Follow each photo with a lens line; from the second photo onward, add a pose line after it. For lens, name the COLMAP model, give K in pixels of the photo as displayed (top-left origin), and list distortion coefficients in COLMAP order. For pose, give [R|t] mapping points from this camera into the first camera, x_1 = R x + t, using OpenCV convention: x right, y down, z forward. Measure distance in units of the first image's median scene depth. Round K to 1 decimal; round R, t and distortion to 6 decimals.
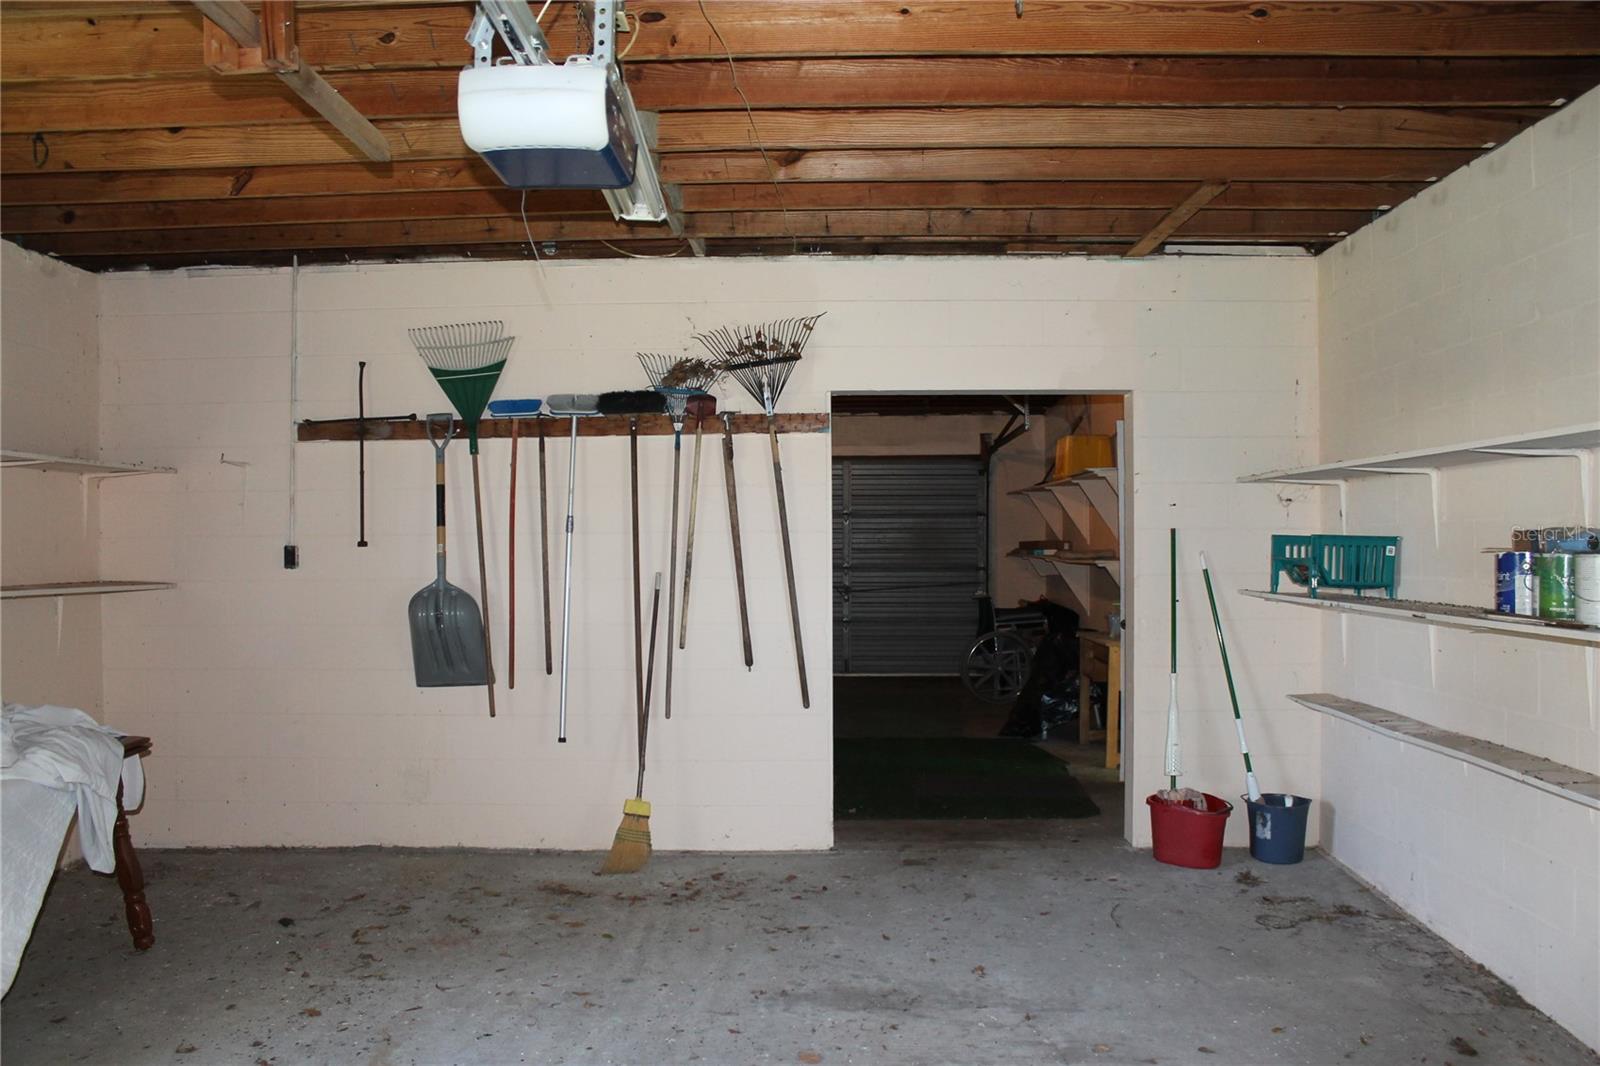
lens RADIAL K [[1348.6, 0, 801.5], [0, 1348.6, 534.9], [0, 0, 1]] dist [-0.098440, -0.000569]
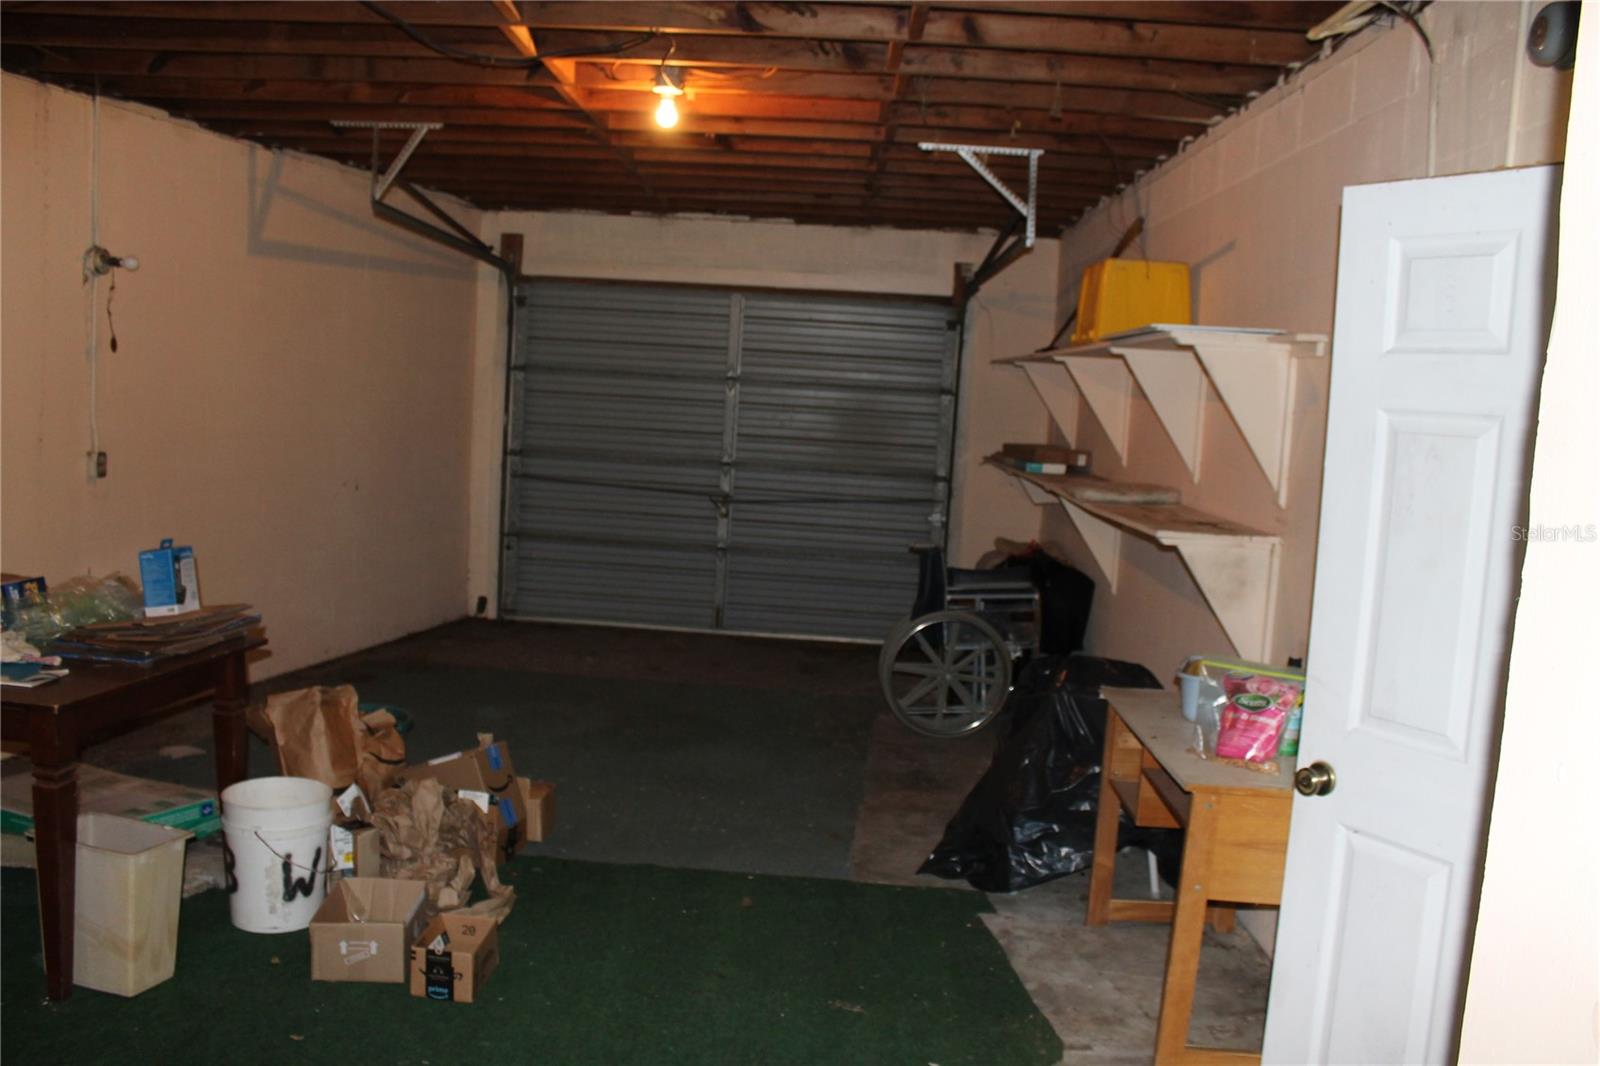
lens RADIAL K [[1348.6, 0, 797.2], [0, 1348.6, 530.2], [0, 0, 1]] dist [-0.098440, -0.000569]
pose [[0.998130, 0.060845, 0.005838, 0.070519], [-0.061120, 0.992353, 0.107241, -0.016069], [0.000731, -0.107397, 0.994216, 0.407350]]
